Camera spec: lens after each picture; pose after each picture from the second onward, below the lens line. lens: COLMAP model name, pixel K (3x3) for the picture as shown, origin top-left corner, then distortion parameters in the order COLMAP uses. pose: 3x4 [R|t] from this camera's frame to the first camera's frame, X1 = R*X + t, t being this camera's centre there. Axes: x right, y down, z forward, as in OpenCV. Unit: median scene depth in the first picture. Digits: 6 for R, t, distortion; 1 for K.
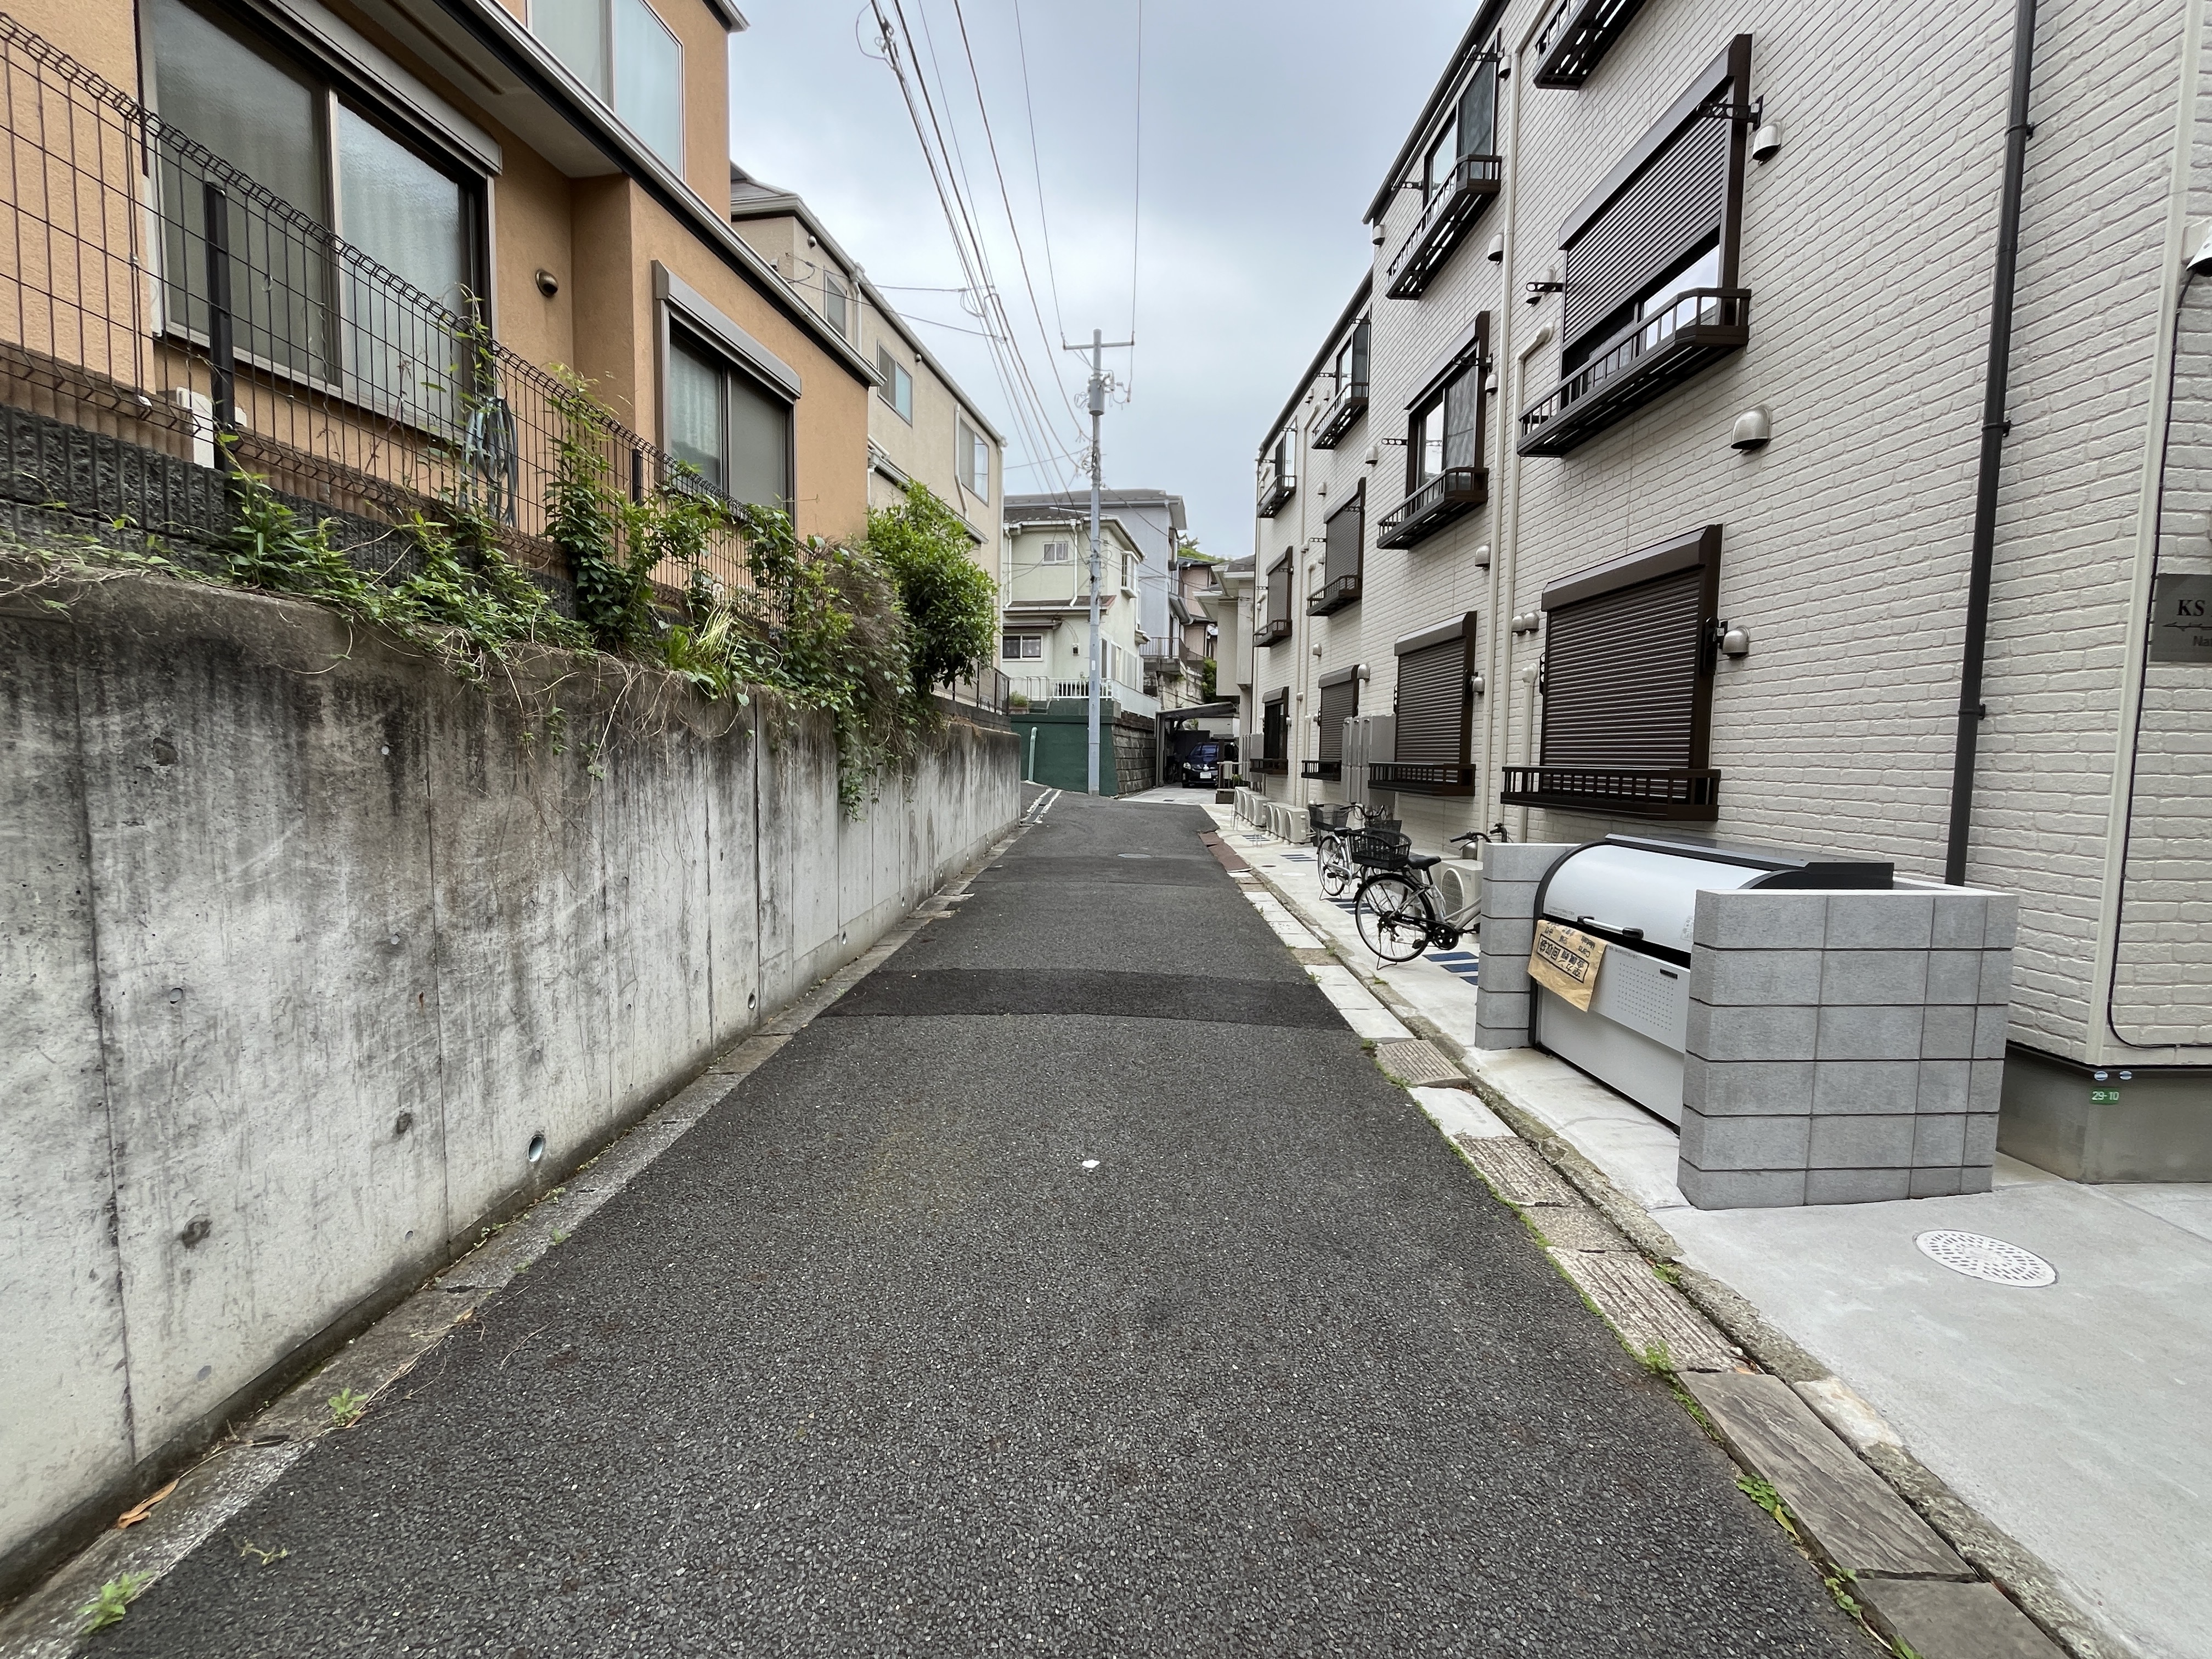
lens RADIAL K [[893.8, 0, 1115.3], [0, 893.8, 823.2], [0, 0, 1]] dist [-0.003922, 0.000083]
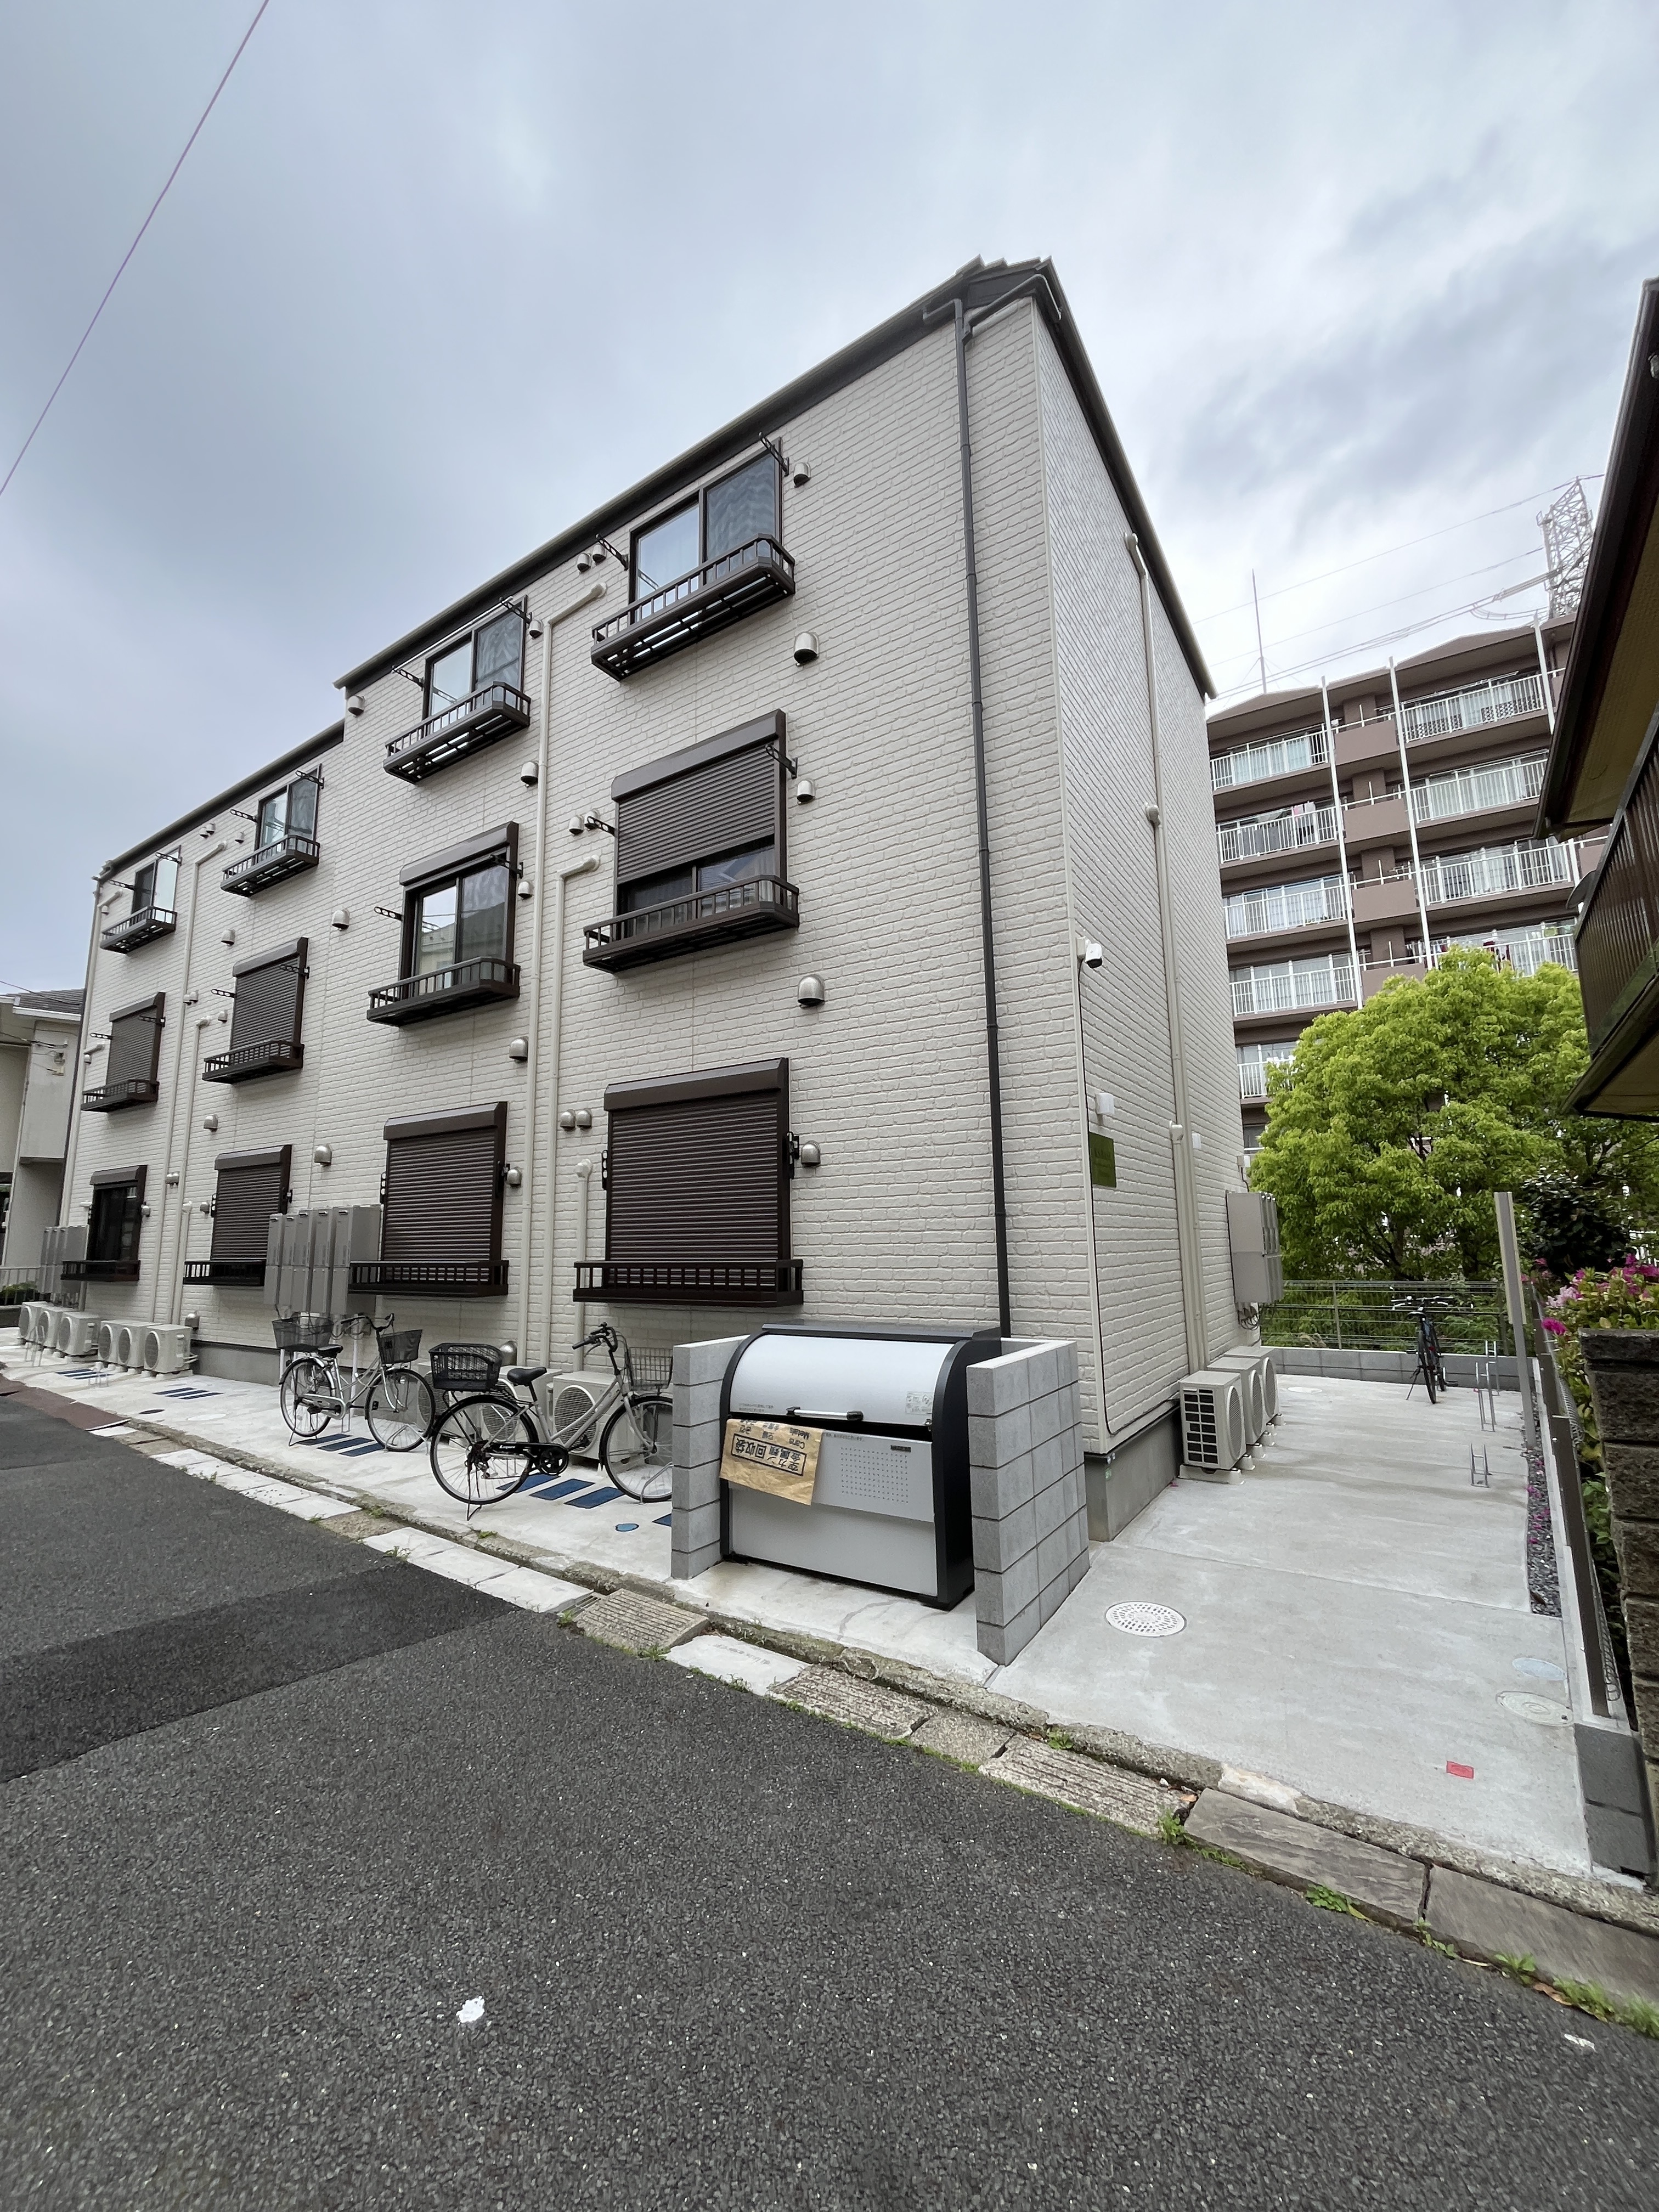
lens RADIAL K [[893.8, 0, 822.5], [0, 893.8, 1100.8], [0, 0, 1]] dist [-0.003922, 0.000083]
pose [[0.593600, 0.103295, 0.798103, -0.297043], [0.084437, 0.978260, -0.189414, -0.042370], [-0.800318, 0.179826, 0.571973, 0.289008]]
